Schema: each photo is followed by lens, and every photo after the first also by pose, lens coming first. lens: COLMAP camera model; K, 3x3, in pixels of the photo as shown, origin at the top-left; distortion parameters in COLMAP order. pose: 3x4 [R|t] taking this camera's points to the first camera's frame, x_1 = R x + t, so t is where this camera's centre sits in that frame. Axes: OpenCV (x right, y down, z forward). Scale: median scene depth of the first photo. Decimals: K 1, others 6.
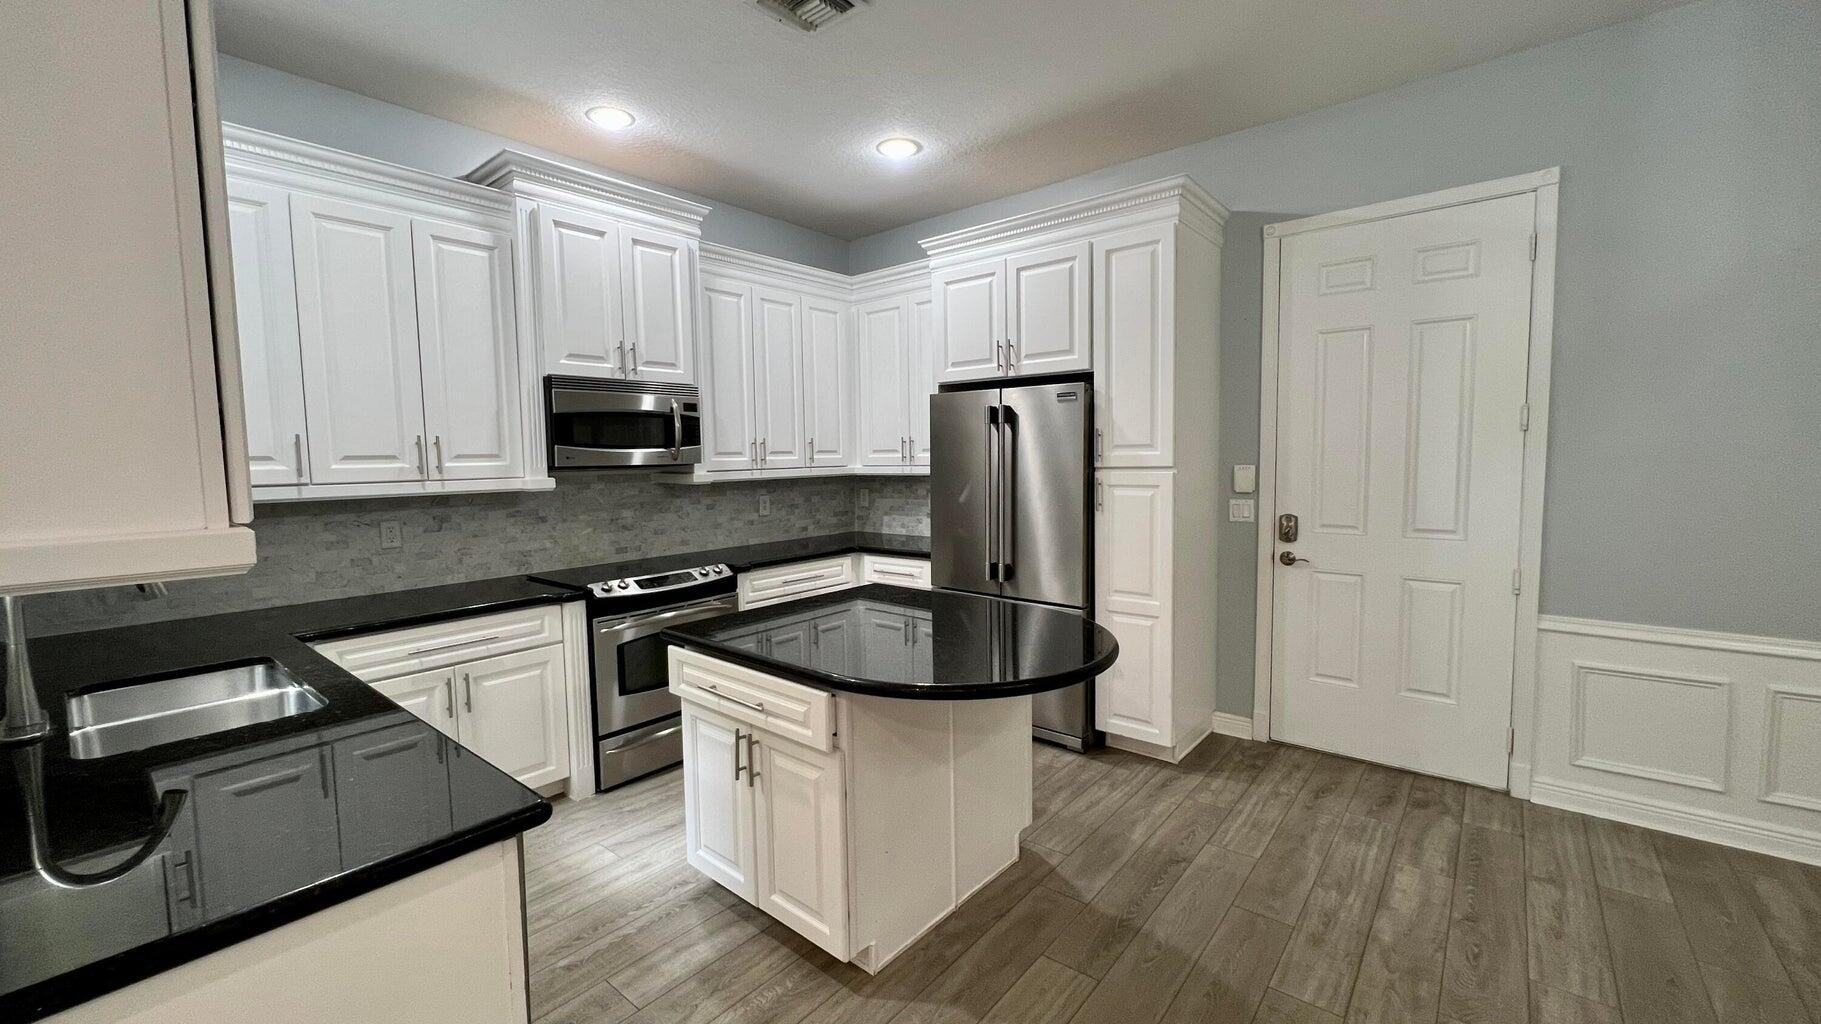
lens RADIAL K [[725.7, 0, 902.2], [0, 725.7, 508.9], [0, 0, 1]] dist [-0.001768, 0.000101]
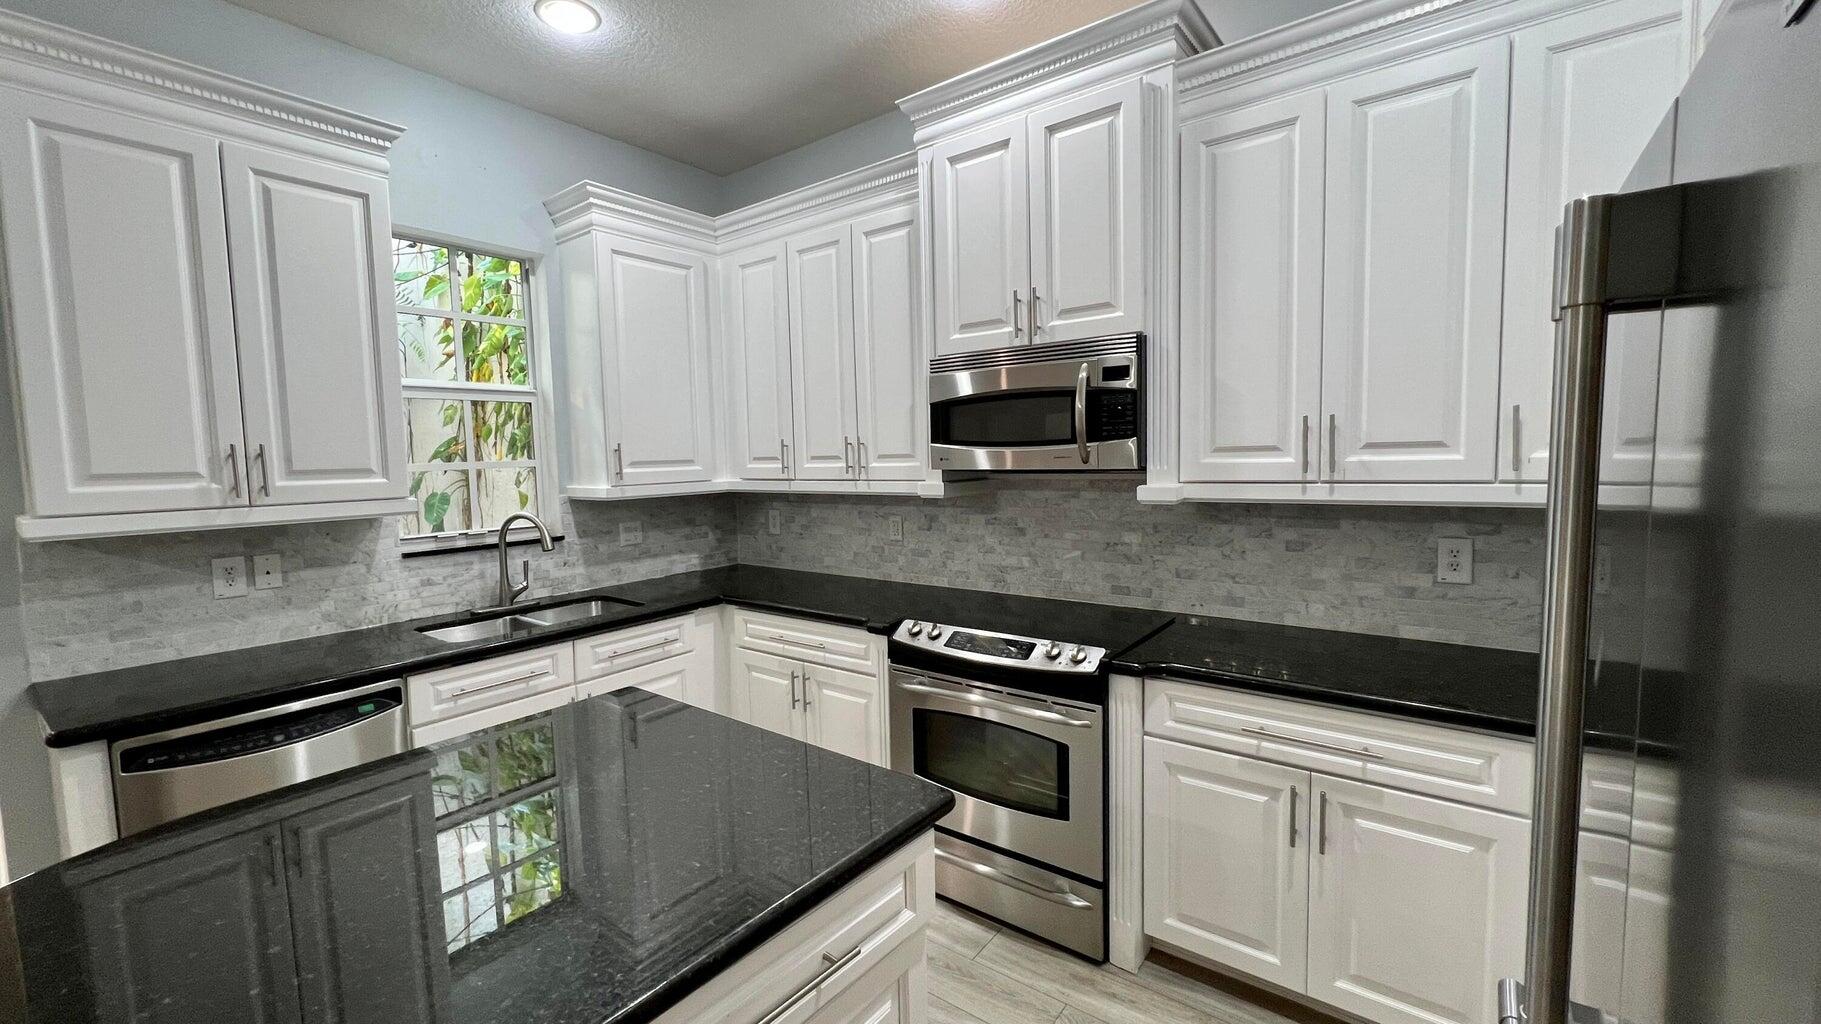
lens RADIAL K [[729.1, 0, 902.9], [0, 729.1, 506.3], [0, 0, 1]] dist [-0.001994, -0.000006]
pose [[0.049113, 0.090026, -0.994728, 0.311523], [-0.050192, 0.994894, 0.087563, -0.079684], [0.997531, 0.045627, 0.053380, 0.842856]]
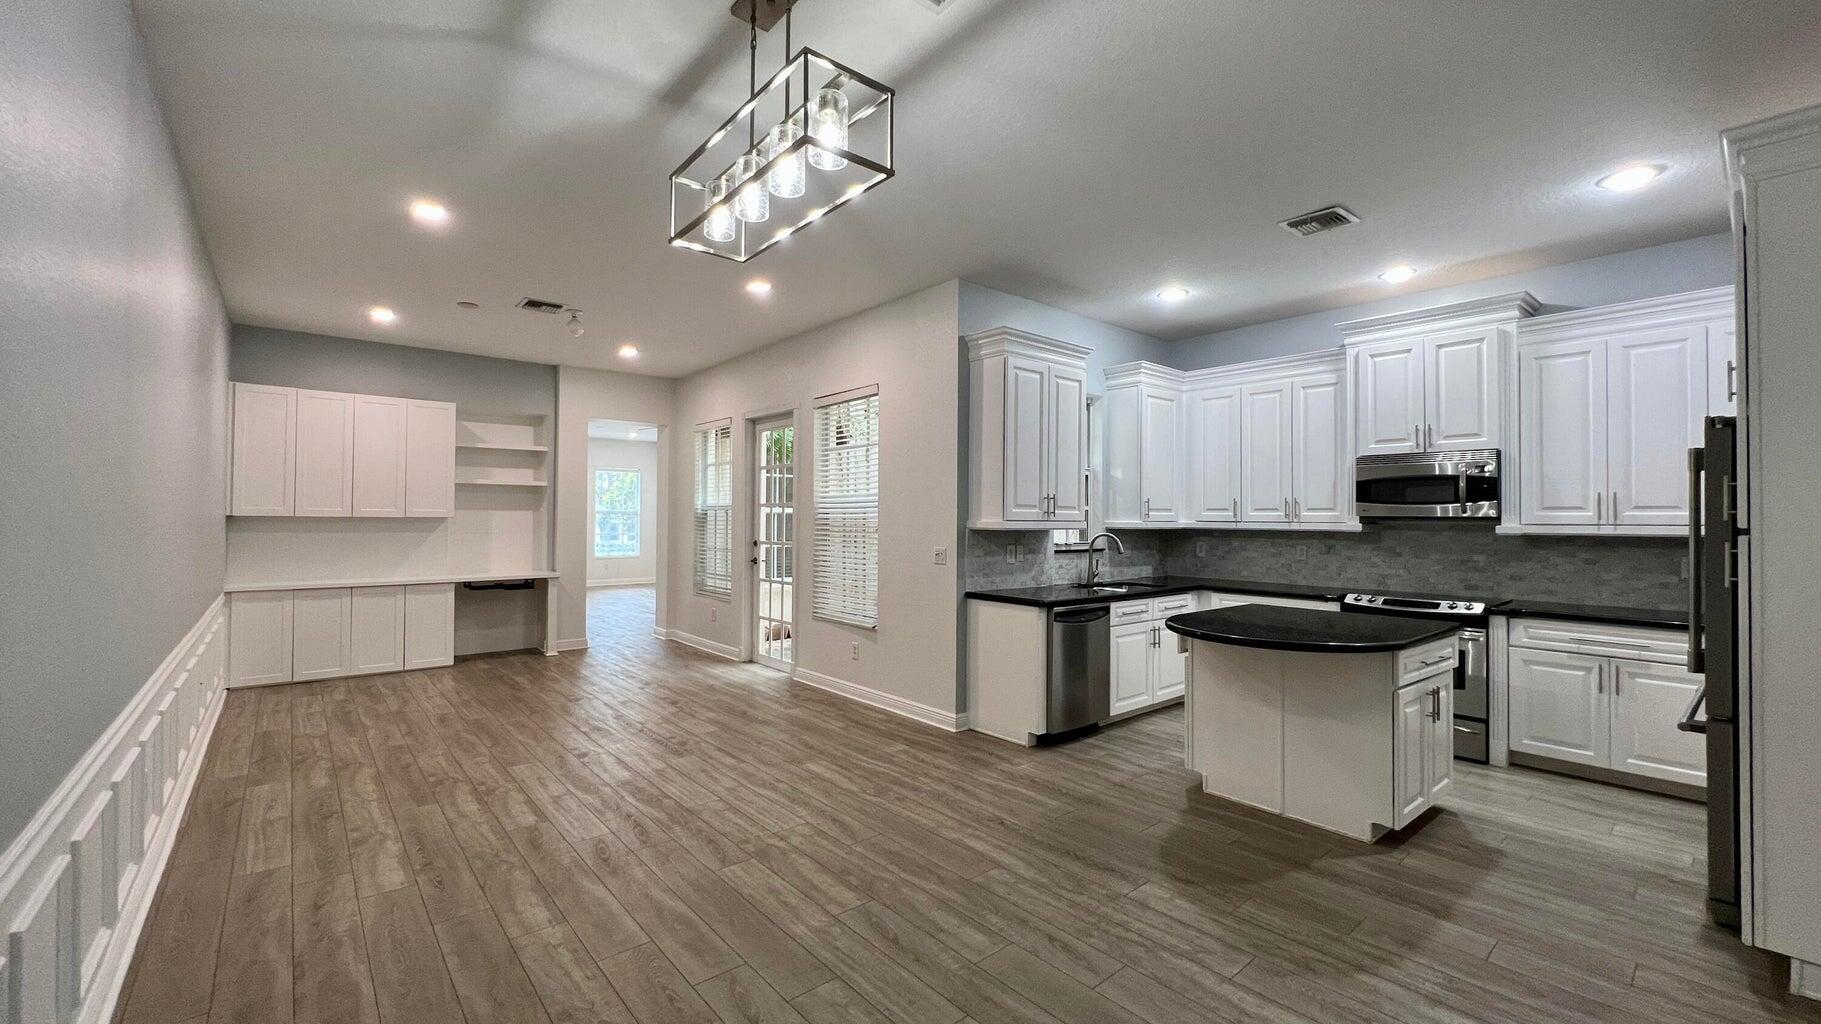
lens RADIAL K [[725.7, 0, 902.2], [0, 725.7, 508.9], [0, 0, 1]] dist [-0.001768, 0.000101]
pose [[-0.168726, 0.002856, -0.985659, 1.080308], [-0.077225, 0.996884, 0.016108, -0.022287], [0.982633, 0.078836, -0.167979, 0.288513]]
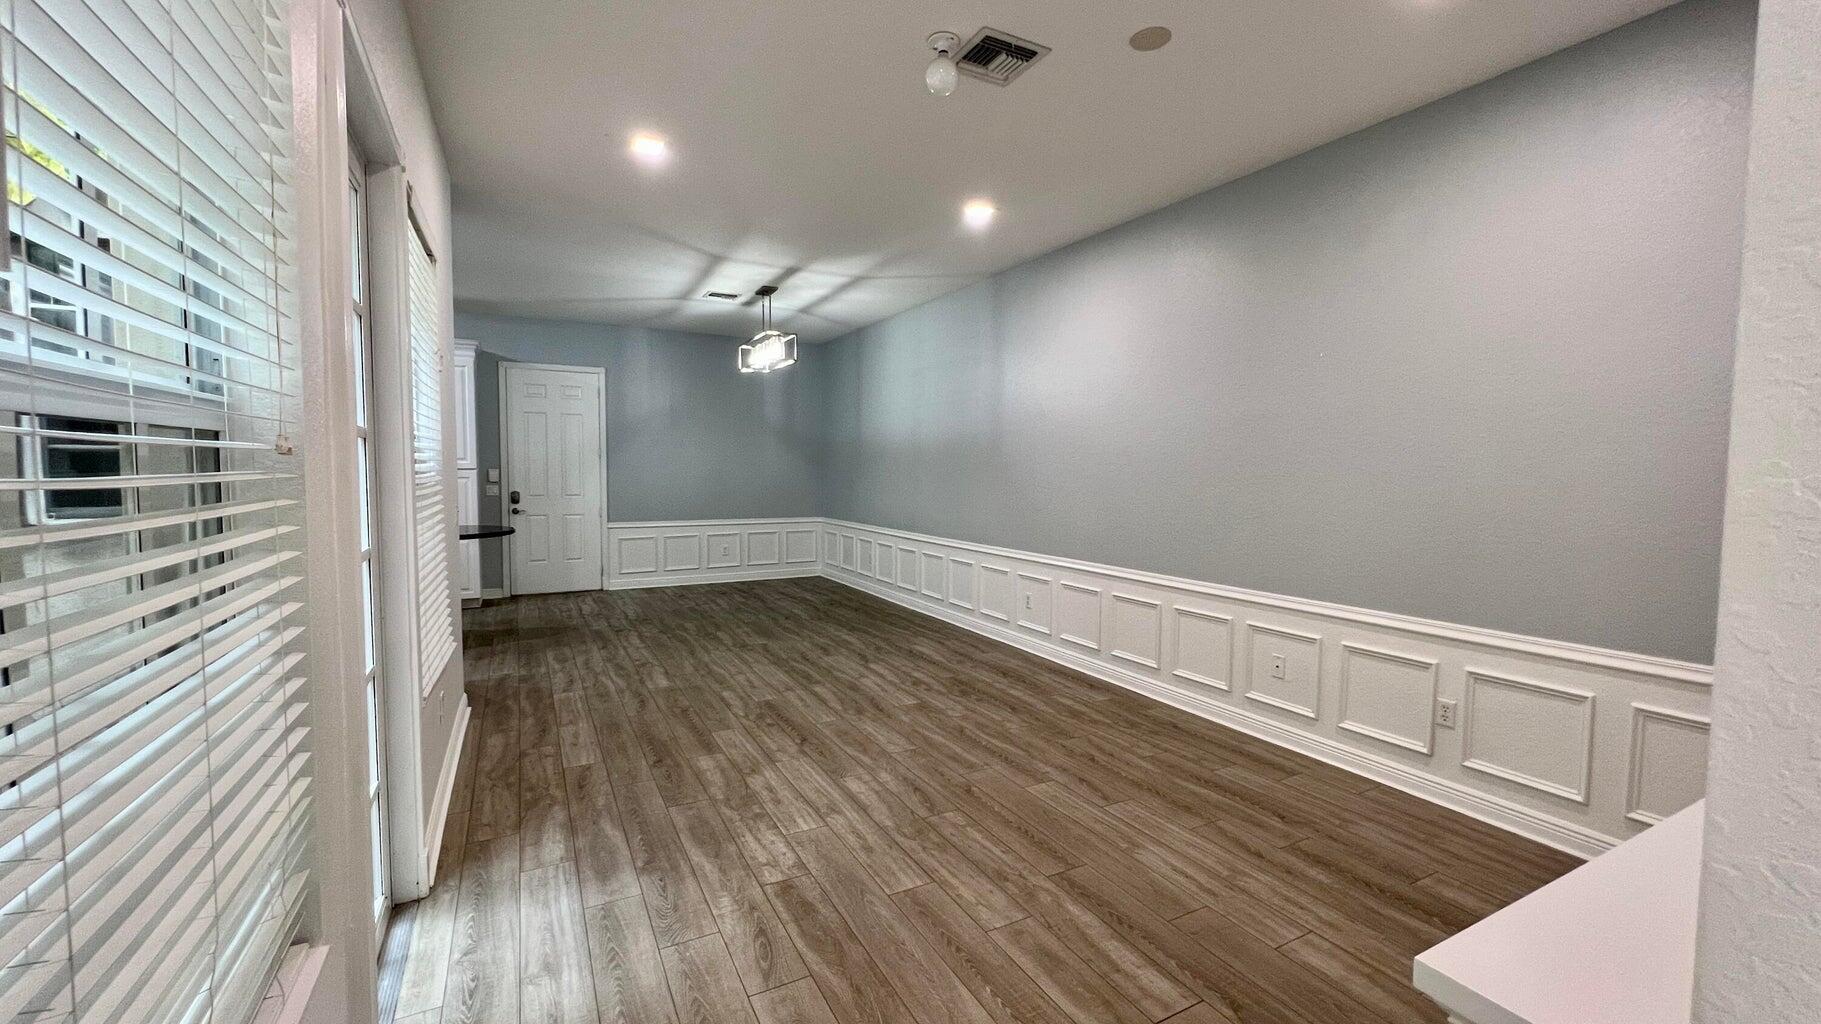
lens RADIAL K [[725.7, 0, 902.2], [0, 725.7, 508.9], [0, 0, 1]] dist [-0.001768, 0.000101]
pose [[0.374562, -0.034074, 0.926575, -1.077397], [0.057638, 0.998247, 0.013410, 0.099019], [-0.925408, 0.048383, 0.375870, -0.927581]]
